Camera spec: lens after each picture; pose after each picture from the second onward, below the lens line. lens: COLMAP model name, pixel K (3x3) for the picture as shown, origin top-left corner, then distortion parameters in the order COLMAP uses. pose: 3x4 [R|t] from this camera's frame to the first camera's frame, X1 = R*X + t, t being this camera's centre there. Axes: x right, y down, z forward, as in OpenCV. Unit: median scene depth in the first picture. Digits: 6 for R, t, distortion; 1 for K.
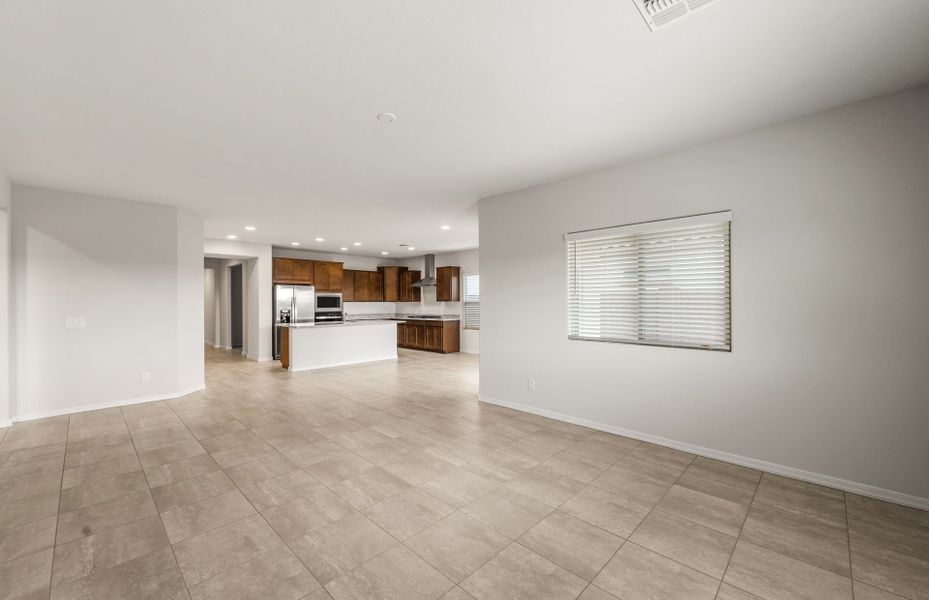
lens RADIAL K [[376.8, 0, 461.1], [0, 376.8, 300.2], [0, 0, 1]] dist [-0.000163, -0.000051]
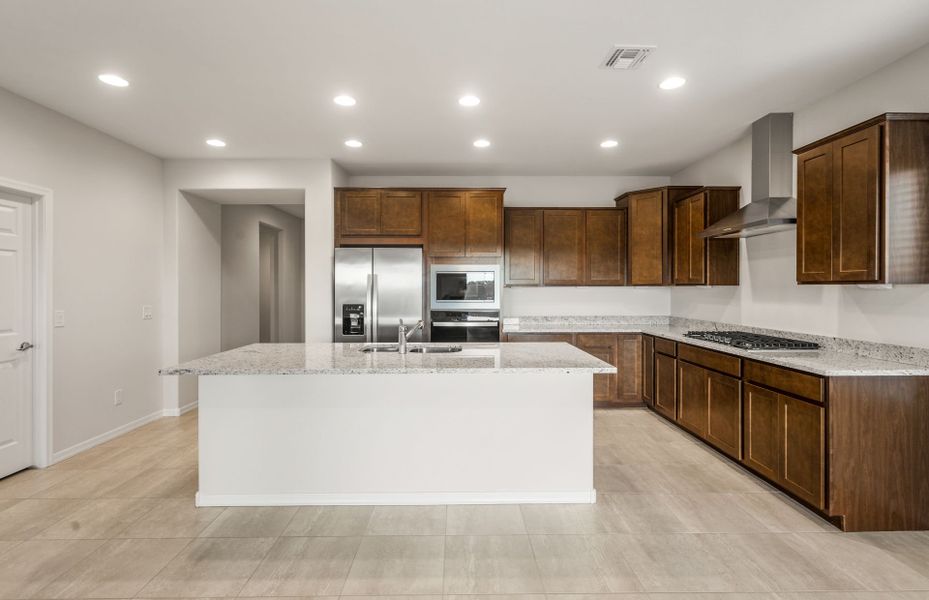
lens RADIAL K [[423.9, 0, 459.5], [0, 423.9, 290.4], [0, 0, 1]] dist [0.002577, -0.000240]
pose [[0.708255, 0.008080, -0.705910, -0.025797], [0.003617, 0.999880, 0.015074, 0.002059], [0.705947, -0.013230, 0.708141, 0.657704]]
